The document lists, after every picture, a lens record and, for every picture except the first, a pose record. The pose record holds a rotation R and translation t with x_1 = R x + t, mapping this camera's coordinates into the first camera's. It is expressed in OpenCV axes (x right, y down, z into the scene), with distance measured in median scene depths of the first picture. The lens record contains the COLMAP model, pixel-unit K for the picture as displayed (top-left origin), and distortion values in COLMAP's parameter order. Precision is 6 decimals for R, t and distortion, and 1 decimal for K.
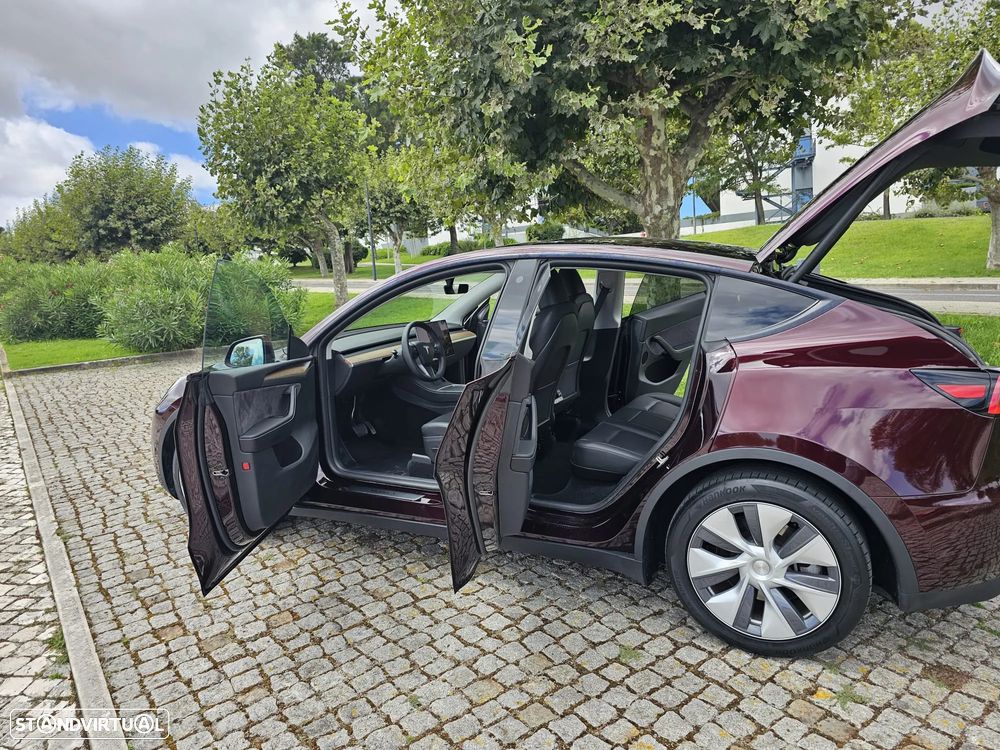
lens RADIAL K [[666.2, 0, 490.3], [0, 666.2, 370.9], [0, 0, 1]] dist [0.060397, -0.055974]
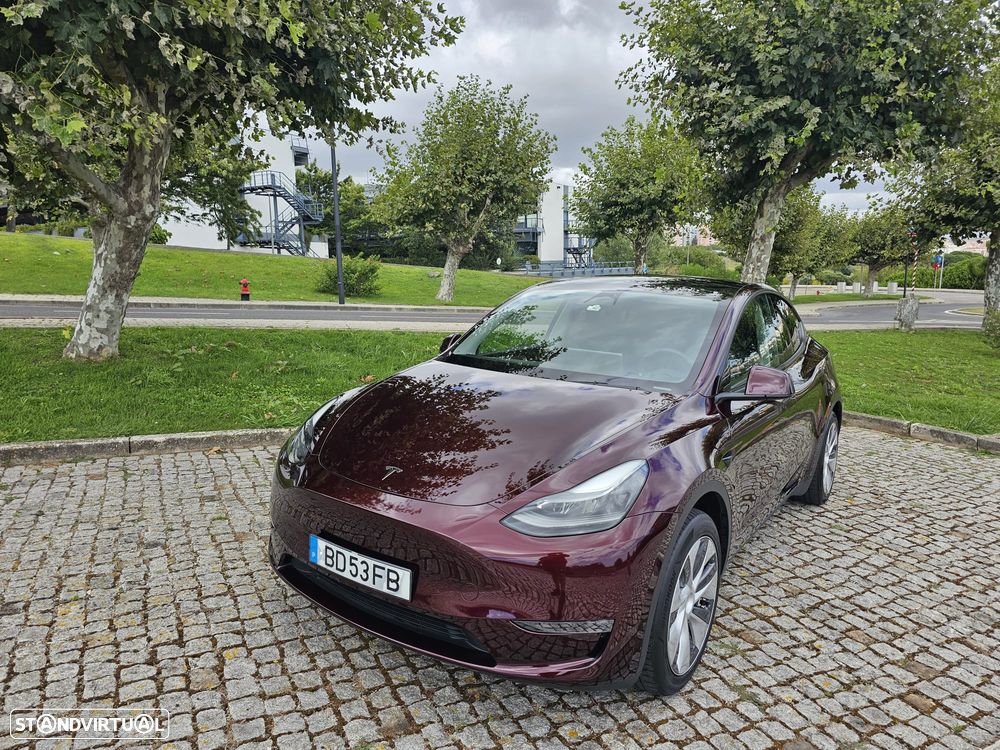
lens RADIAL K [[666.2, 0, 492.6], [0, 666.2, 368.1], [0, 0, 1]] dist [0.060397, -0.055974]
pose [[0.146431, -0.084981, 0.985564, -0.651760], [0.109806, 0.991543, 0.069182, -0.083099], [-0.983108, 0.098090, 0.154524, 0.636875]]
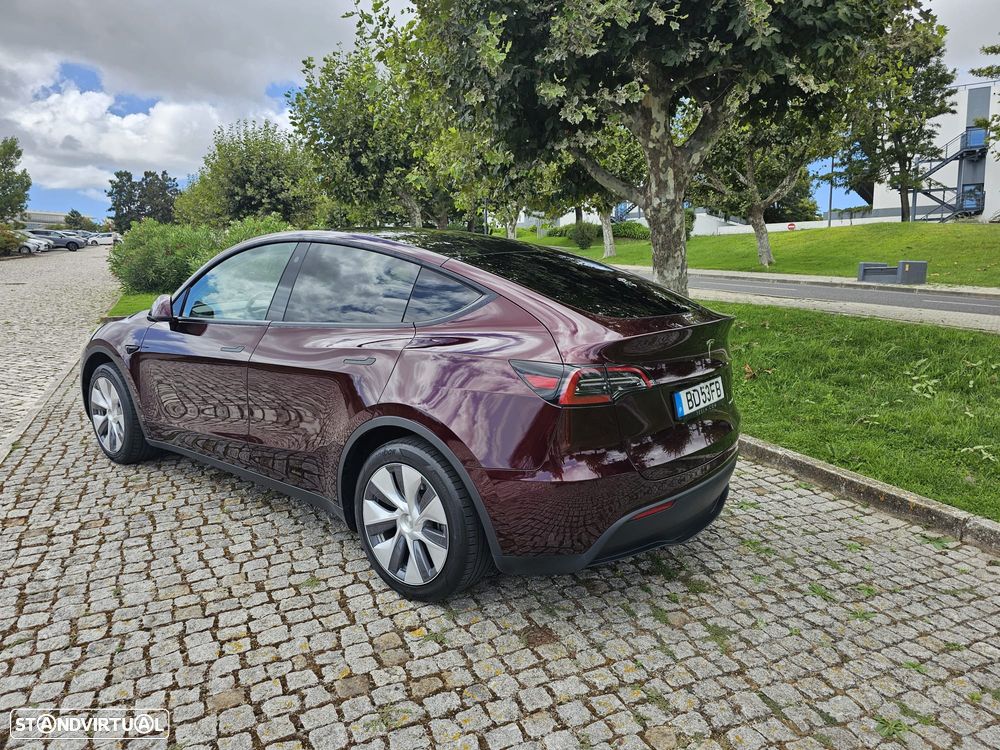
lens RADIAL K [[666.2, 0, 500.2], [0, 666.2, 365.7], [0, 0, 1]] dist [0.060397, -0.055974]
pose [[0.980047, 0.087498, -0.178471, 0.286907], [-0.083908, 0.996092, 0.027582, -0.007410], [0.180187, -0.012057, 0.983558, -0.037167]]
